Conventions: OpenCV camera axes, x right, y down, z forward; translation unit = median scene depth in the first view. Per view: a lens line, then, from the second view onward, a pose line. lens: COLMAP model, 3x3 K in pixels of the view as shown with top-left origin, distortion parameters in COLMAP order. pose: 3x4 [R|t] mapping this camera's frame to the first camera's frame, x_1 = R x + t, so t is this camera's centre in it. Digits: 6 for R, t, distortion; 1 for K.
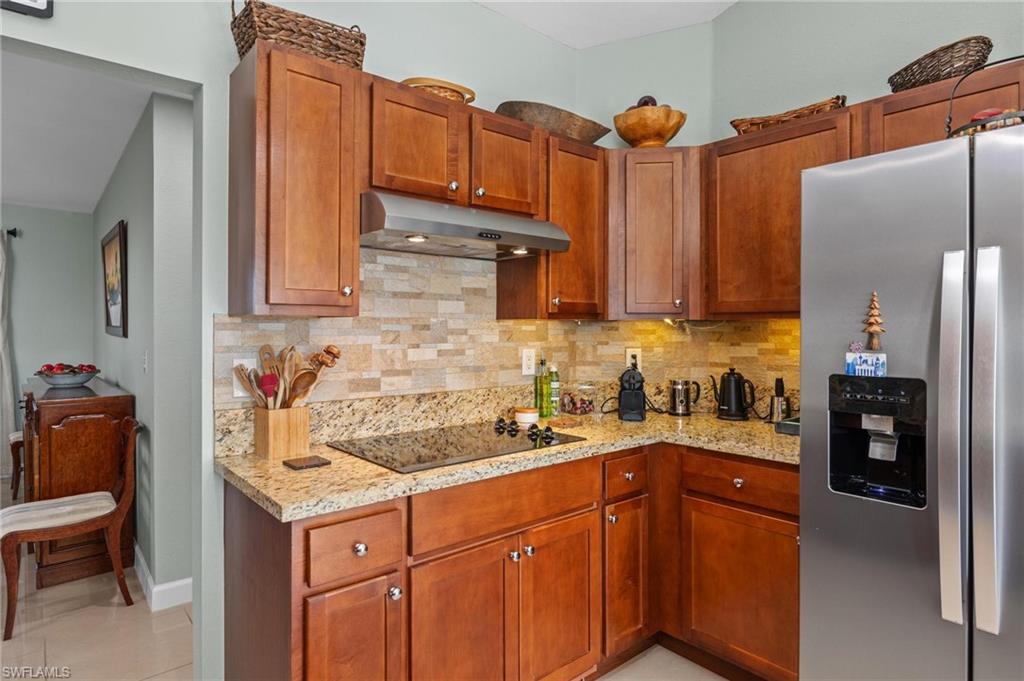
lens RADIAL K [[562.3, 0, 516.8], [0, 562.3, 304.8], [0, 0, 1]] dist [-0.003737, -0.001315]
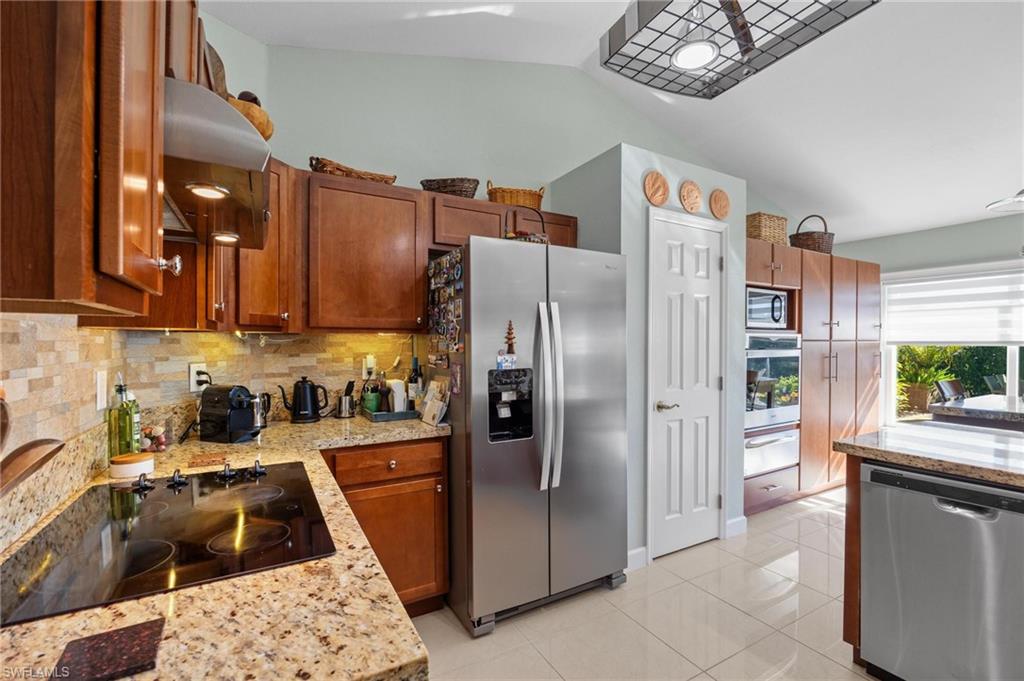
lens RADIAL K [[455.2, 0, 516.6], [0, 455.2, 331.0], [0, 0, 1]] dist [-0.013741, 0.001089]
pose [[0.191706, 0.023388, 0.981174, -0.432589], [-0.041999, 0.998996, -0.015607, 0.019175], [-0.980553, -0.038216, 0.192495, 0.426239]]
